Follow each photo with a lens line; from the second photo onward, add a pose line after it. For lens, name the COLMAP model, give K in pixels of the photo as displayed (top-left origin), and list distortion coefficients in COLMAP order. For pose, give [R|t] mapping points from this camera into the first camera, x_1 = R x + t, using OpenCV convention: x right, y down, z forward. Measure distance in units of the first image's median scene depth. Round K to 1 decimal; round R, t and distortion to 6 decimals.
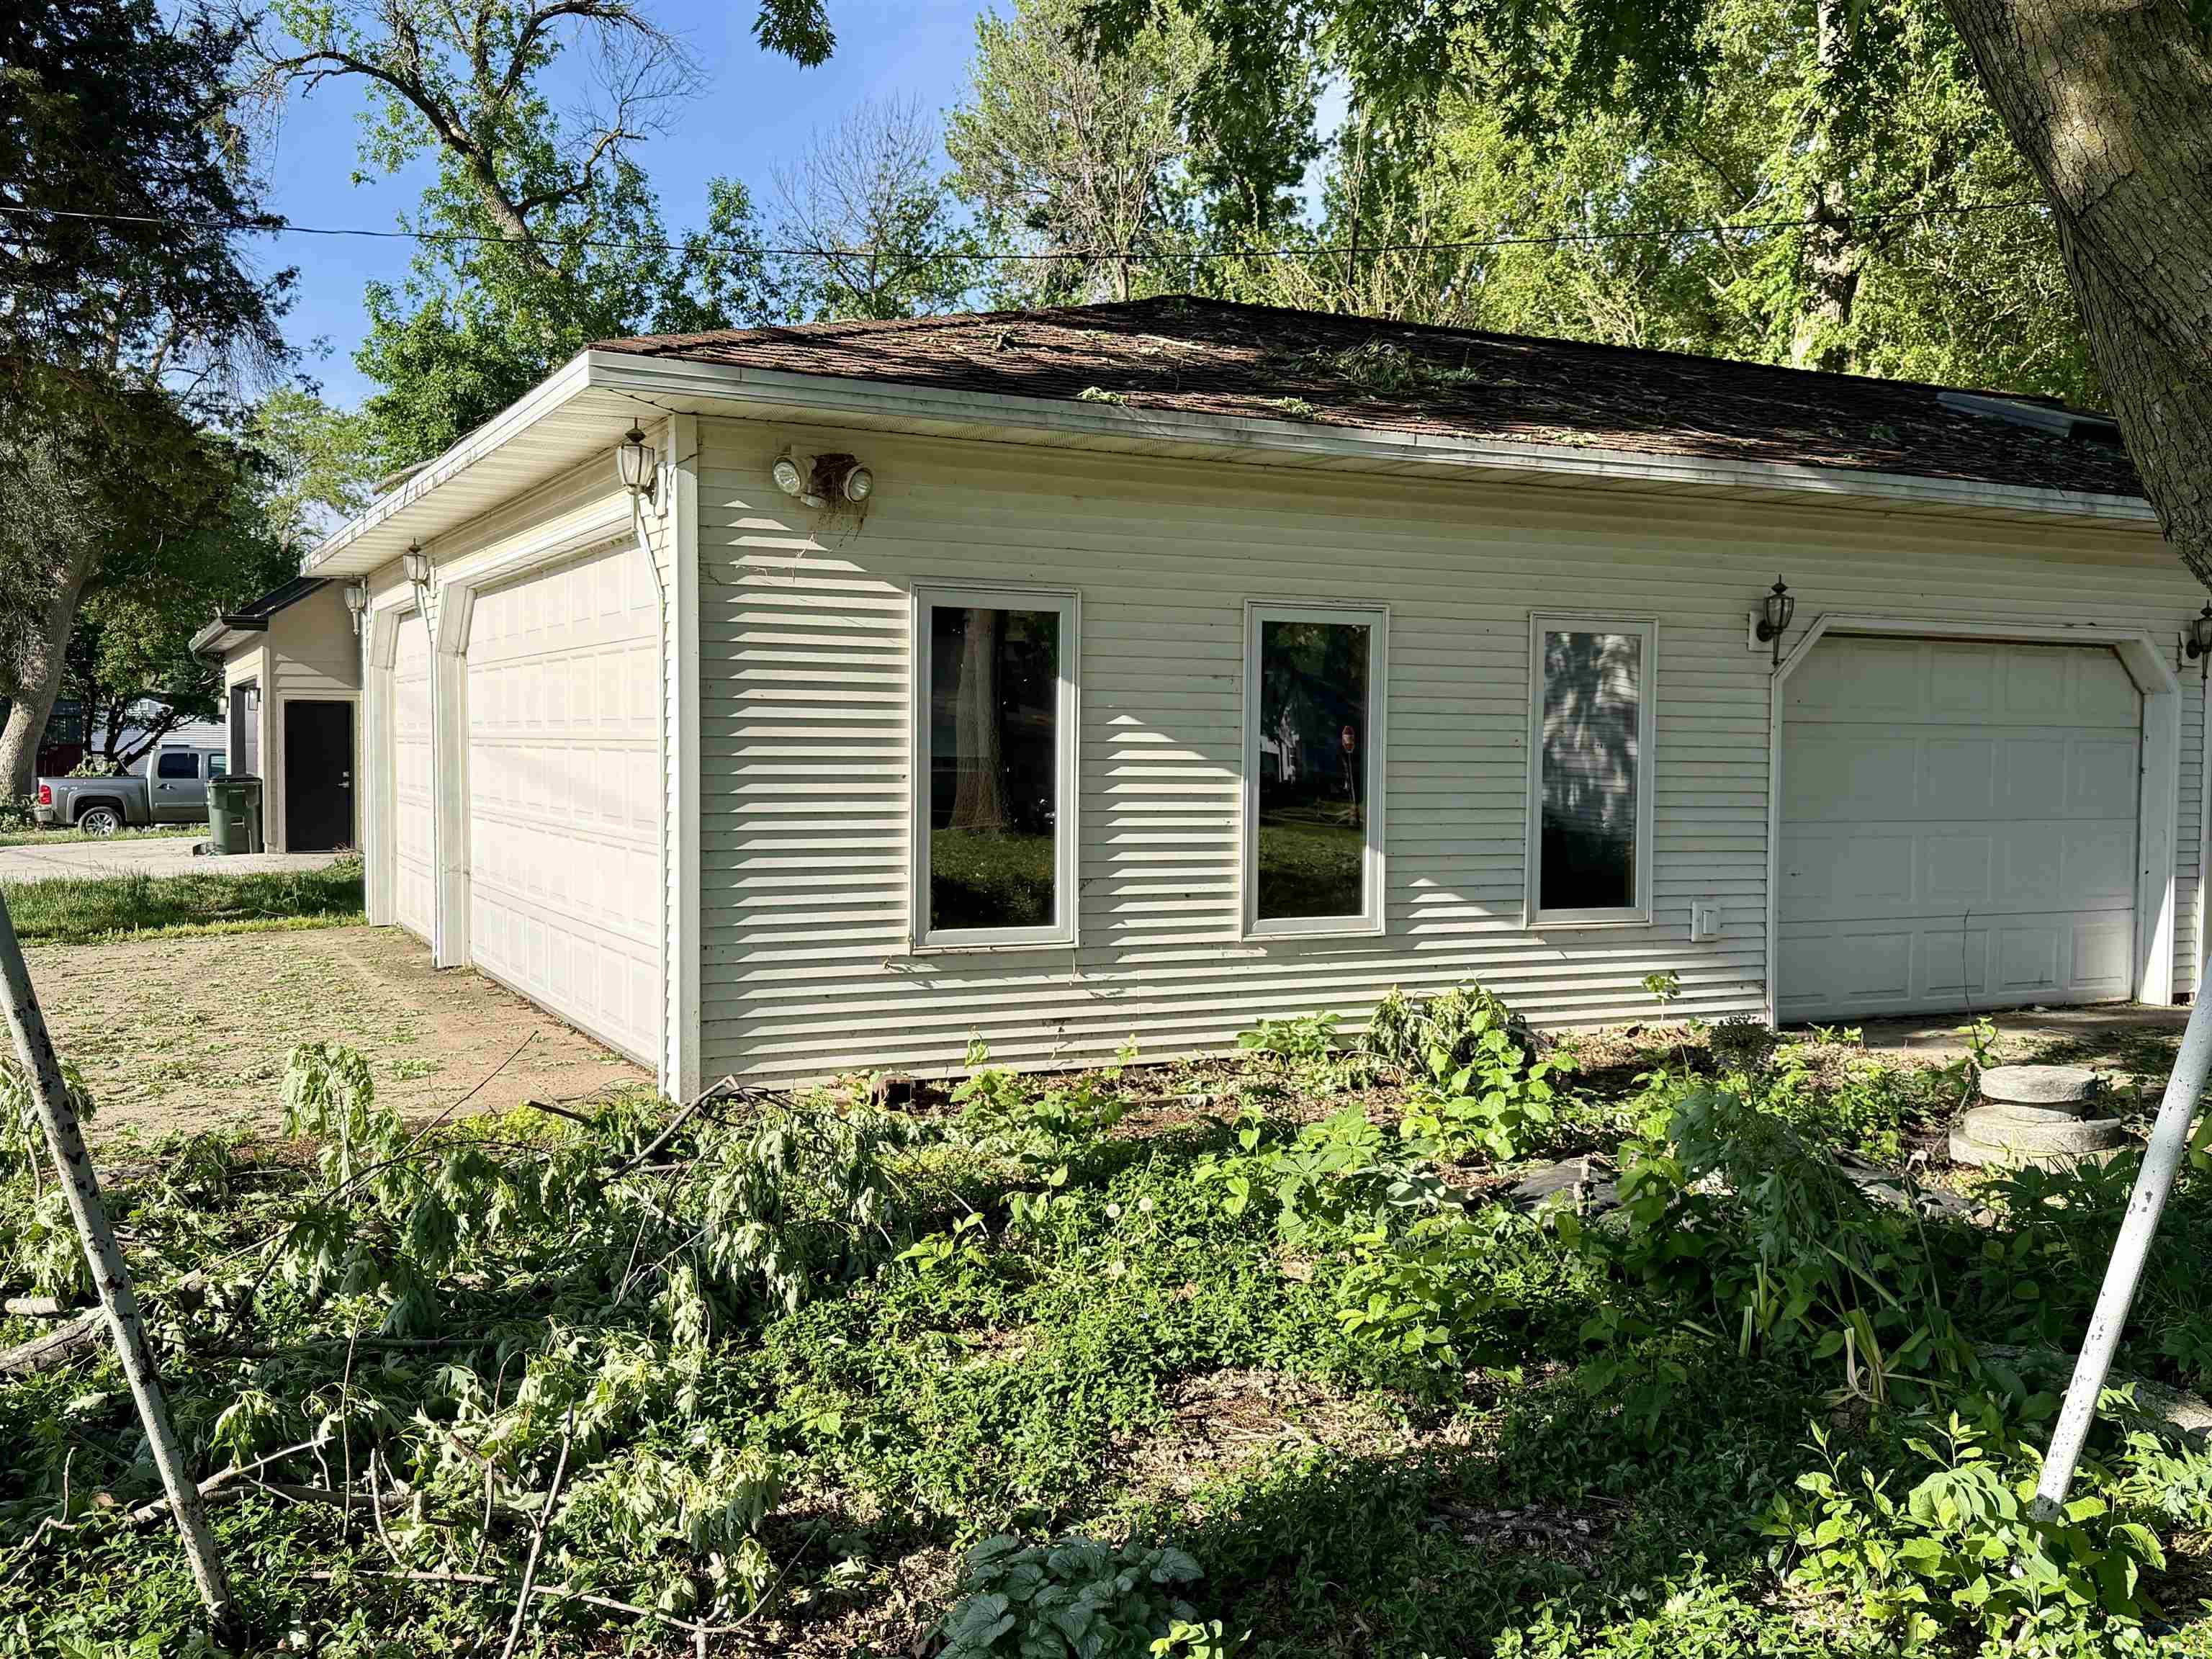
lens RADIAL K [[2046.1, 0, 1104.9], [0, 2046.1, 841.2], [0, 0, 1]] dist [0.039809, 0.000000]
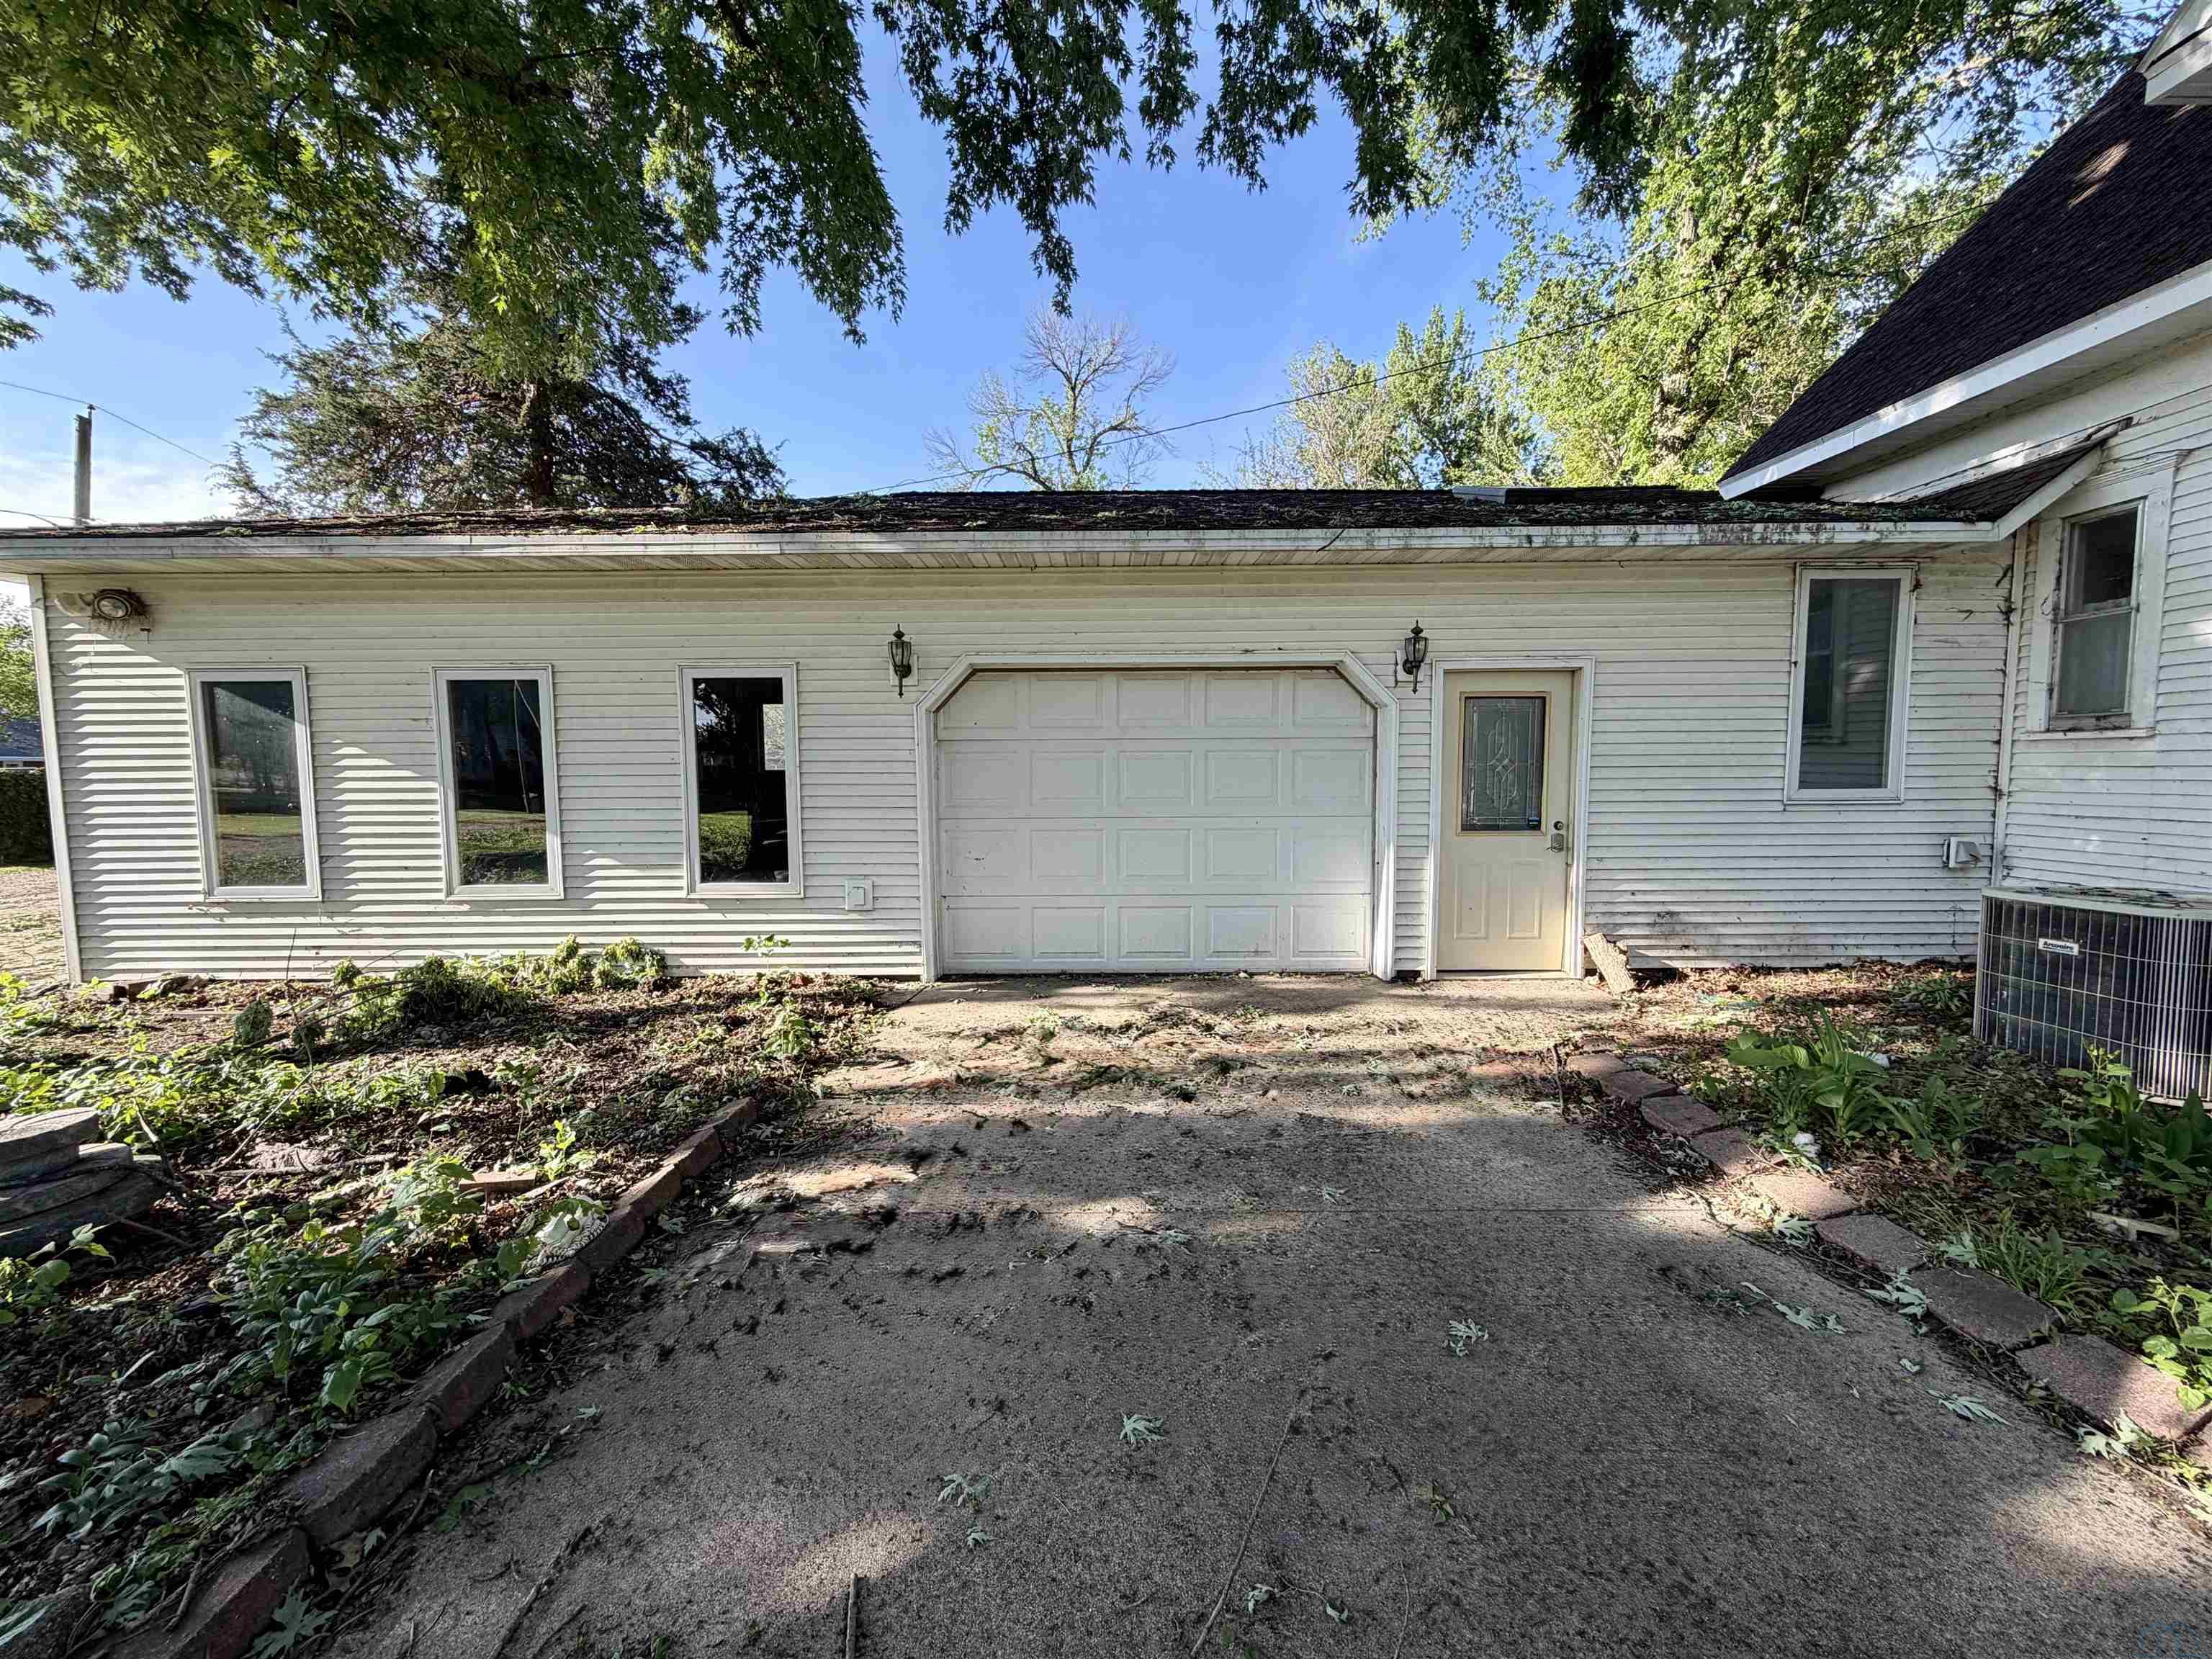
lens RADIAL K [[880.7, 0, 1105.1], [0, 880.7, 820.5], [0, 0, 1]] dist [0.004353, 0.000004]
pose [[0.891299, 0.015680, -0.453145, 0.753049], [-0.005263, 0.999692, 0.024240, -0.025112], [0.453386, -0.019220, 0.891107, 0.631201]]
